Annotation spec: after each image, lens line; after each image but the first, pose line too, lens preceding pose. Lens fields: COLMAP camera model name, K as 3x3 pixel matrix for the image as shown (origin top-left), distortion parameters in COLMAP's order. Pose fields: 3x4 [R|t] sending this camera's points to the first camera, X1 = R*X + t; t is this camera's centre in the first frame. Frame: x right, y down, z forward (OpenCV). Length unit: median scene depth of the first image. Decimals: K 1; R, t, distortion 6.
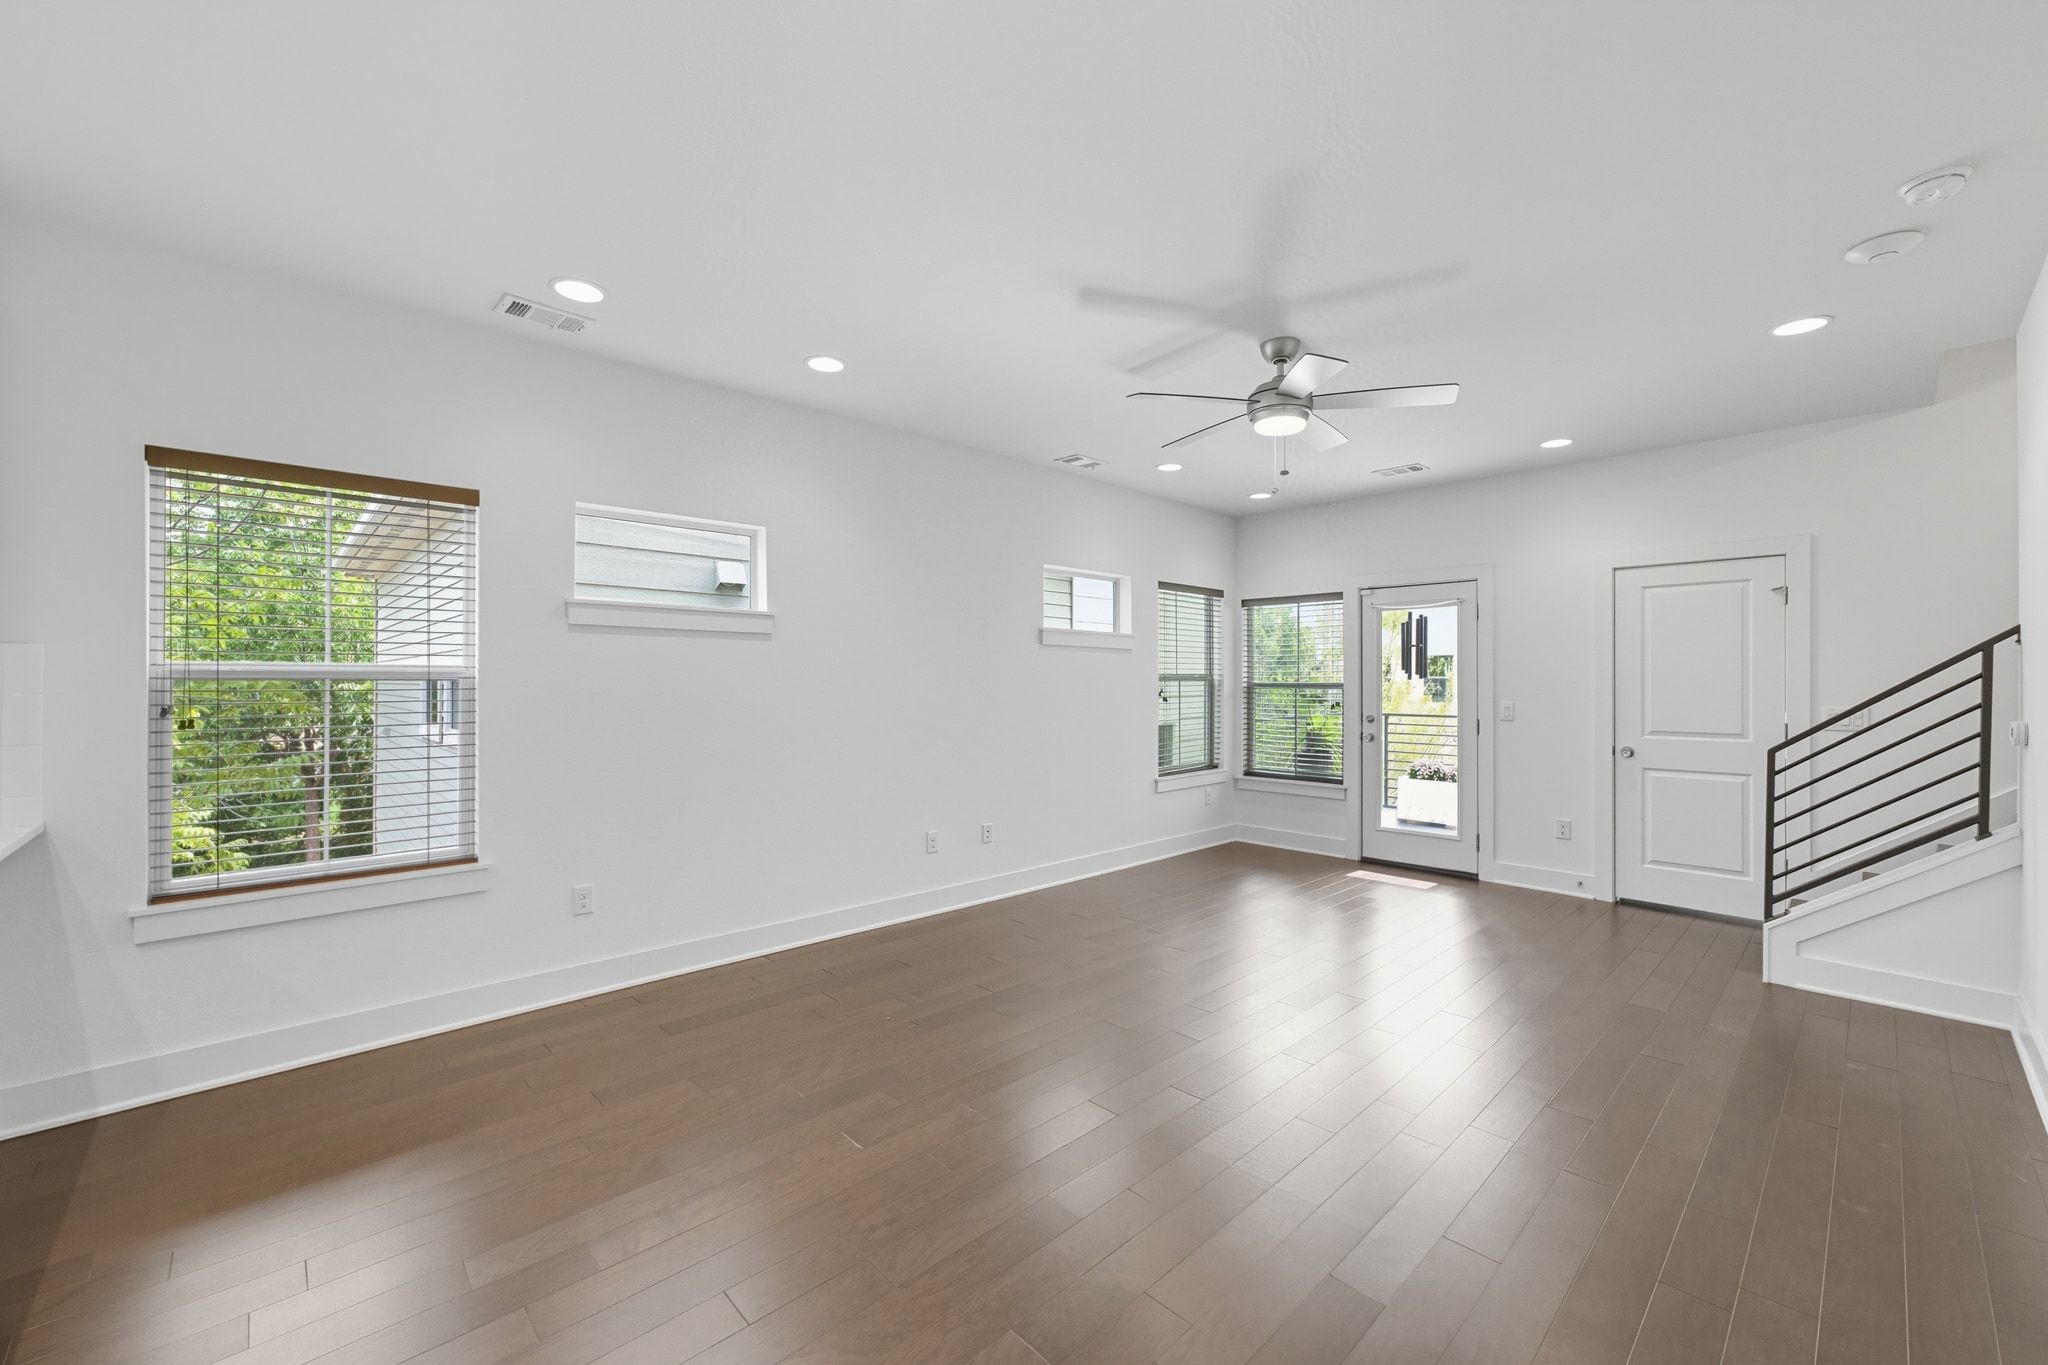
lens RADIAL K [[820.1, 0, 1037.7], [0, 820.1, 673.0], [0, 0, 1]] dist [0.006708, -0.000788]
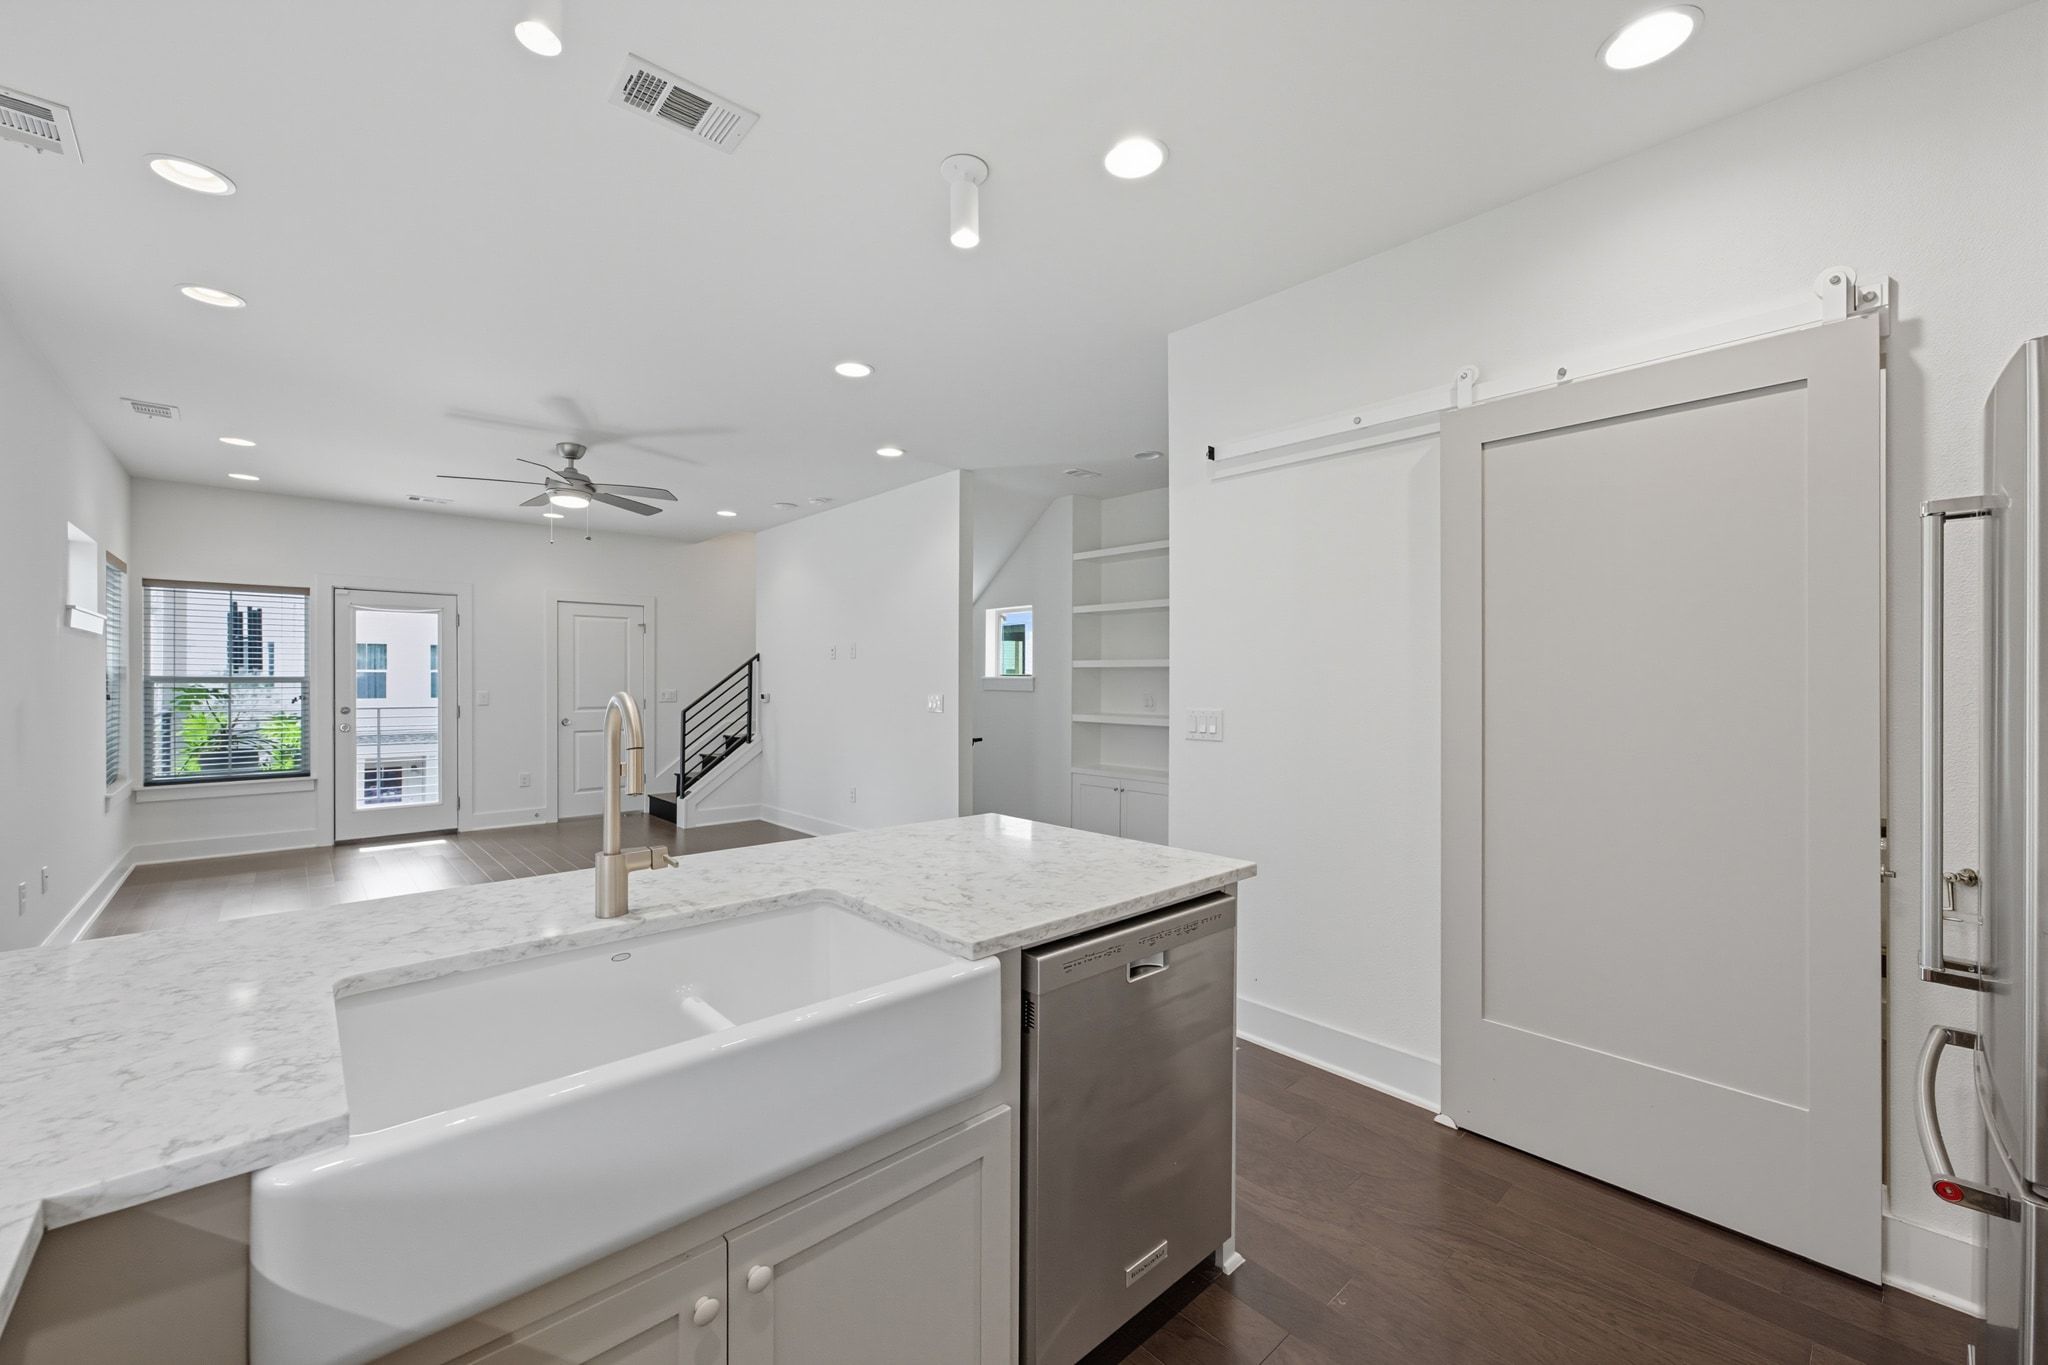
lens RADIAL K [[820.1, 0, 1009.8], [0, 820.1, 683.0], [0, 0, 1]] dist [0.006708, -0.000788]
pose [[0.040580, -0.007227, 0.999150, -0.752527], [-0.013754, 0.999875, 0.007791, -0.000438], [-0.999082, -0.014058, 0.040476, 0.106385]]
